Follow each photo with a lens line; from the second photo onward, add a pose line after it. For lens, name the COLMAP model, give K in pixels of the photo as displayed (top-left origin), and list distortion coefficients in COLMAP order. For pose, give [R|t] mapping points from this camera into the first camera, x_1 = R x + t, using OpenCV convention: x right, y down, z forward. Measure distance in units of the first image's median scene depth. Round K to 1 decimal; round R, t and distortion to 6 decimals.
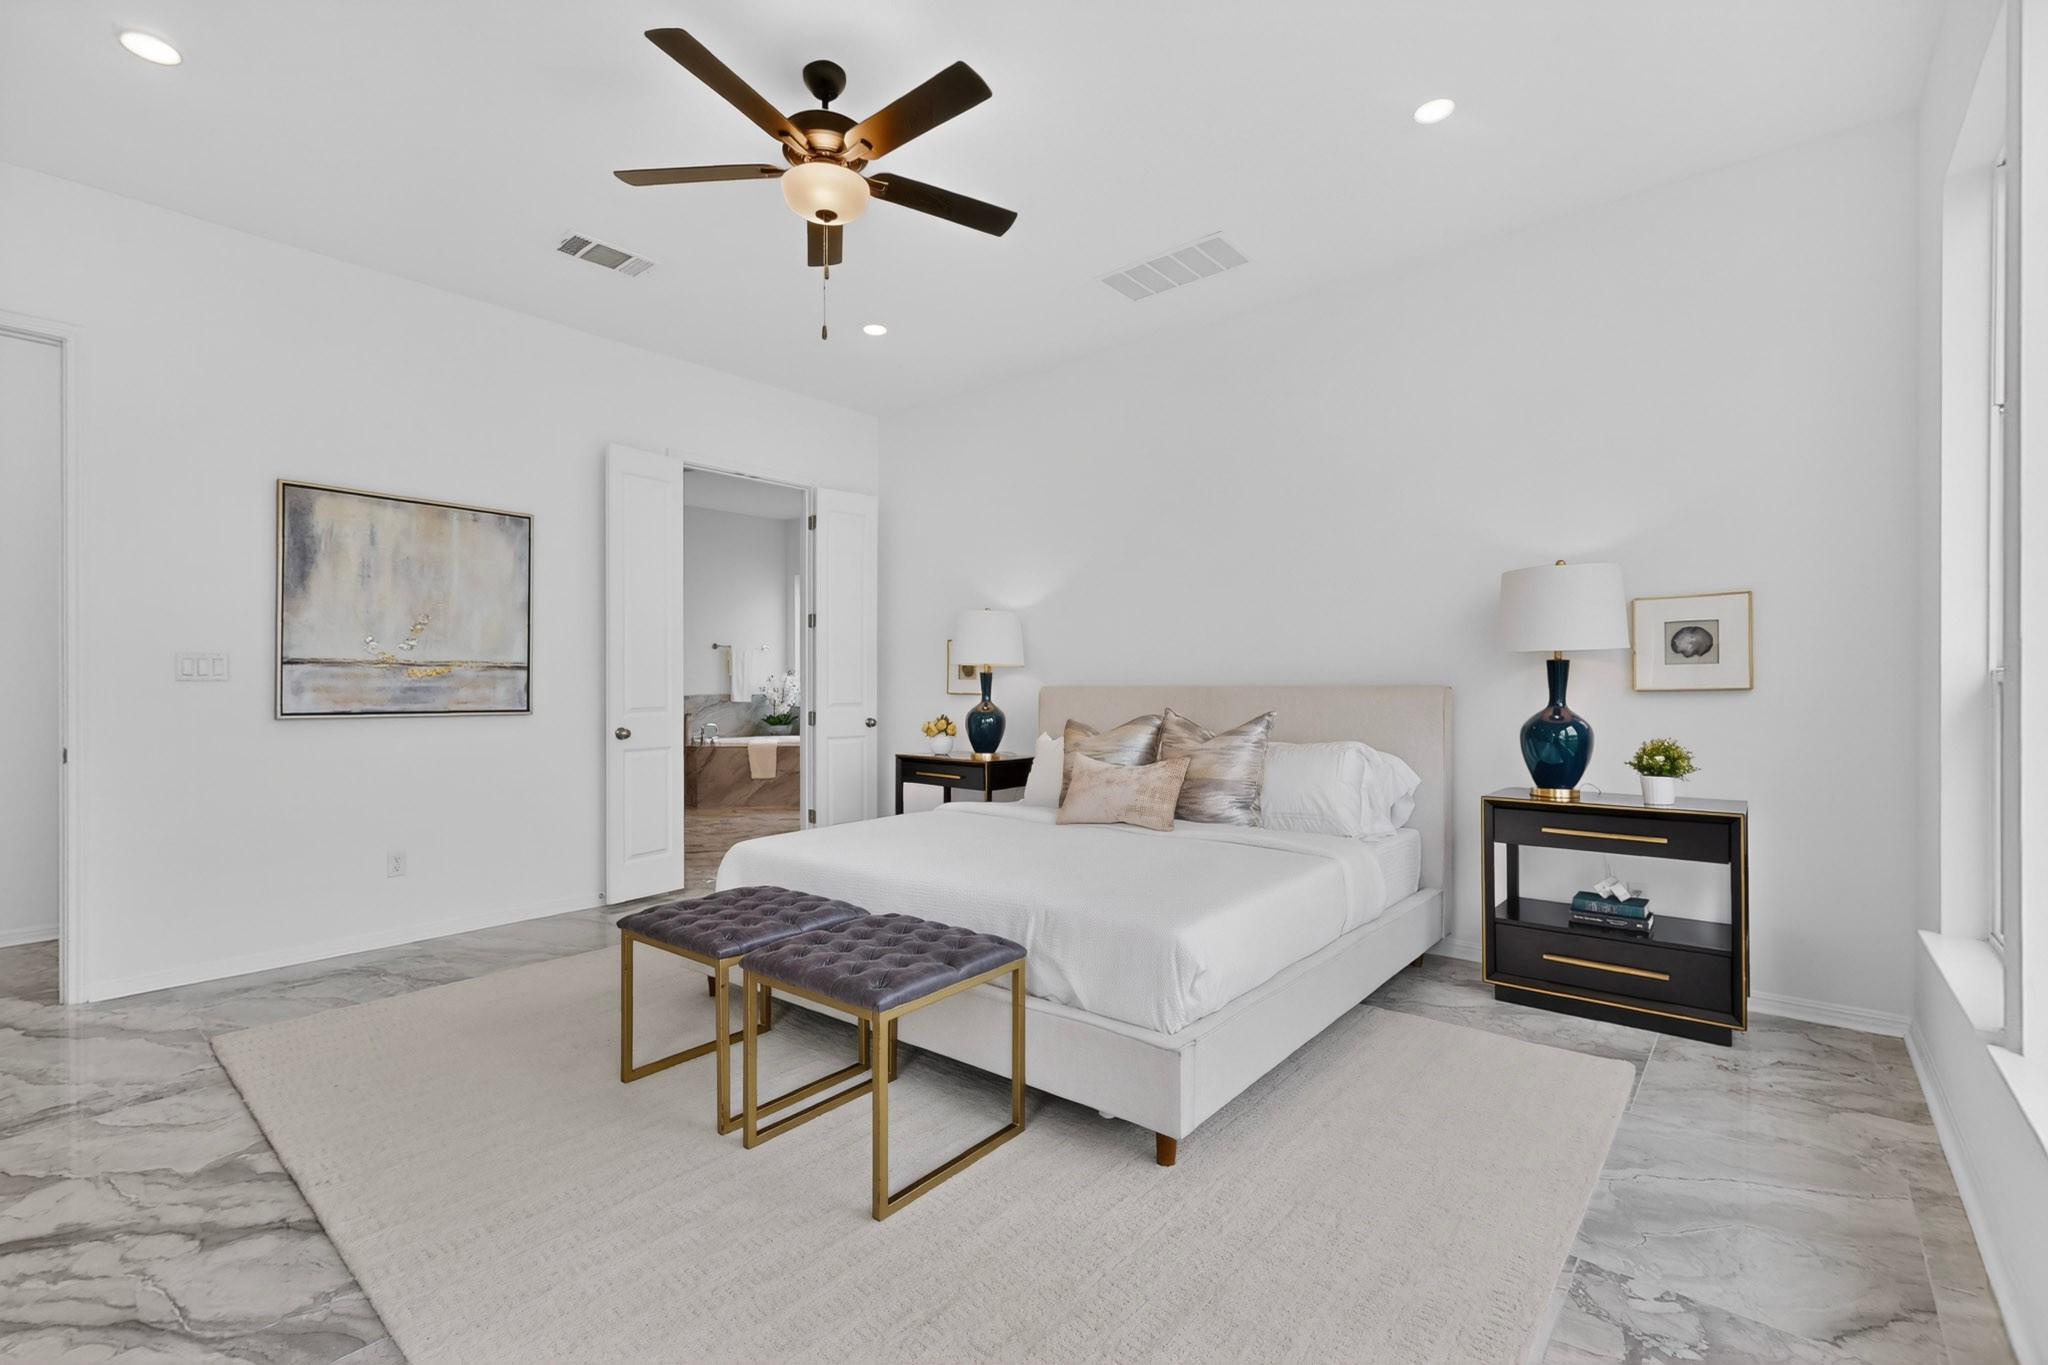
lens RADIAL K [[886.7, 0, 1019.5], [0, 886.7, 676.8], [0, 0, 1]] dist [-0.001343, -0.001122]
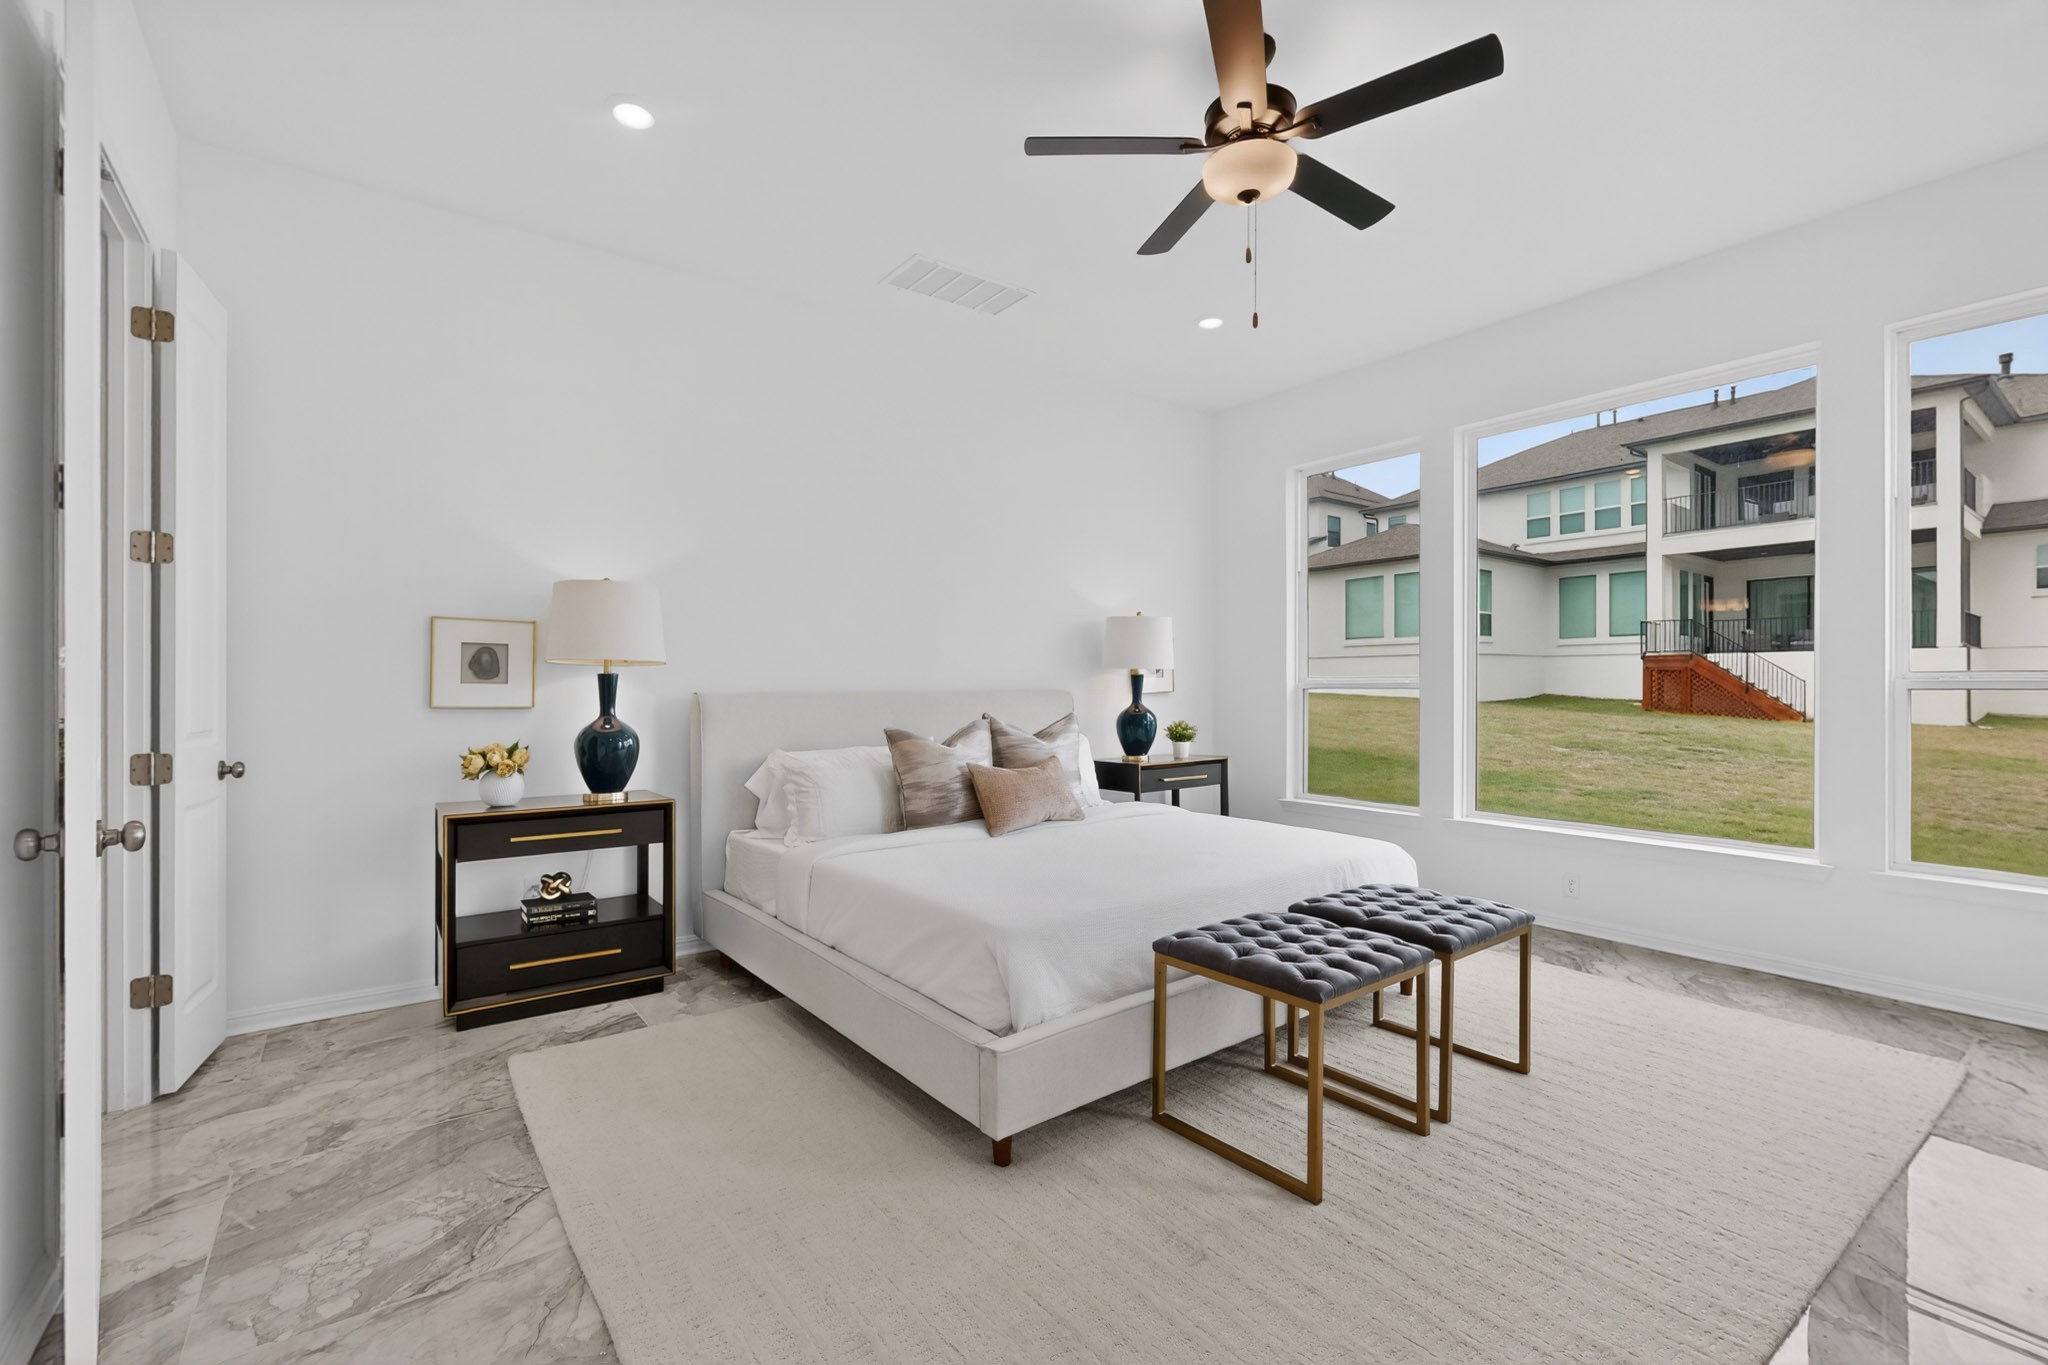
lens RADIAL K [[886.7, 0, 1018.0], [0, 886.7, 689.1], [0, 0, 1]] dist [-0.001343, -0.001122]
pose [[0.224863, 0.005374, 0.974375, -0.612557], [-0.003232, 0.999983, -0.004770, 0.009250], [-0.974385, -0.002077, 0.224877, 0.528586]]
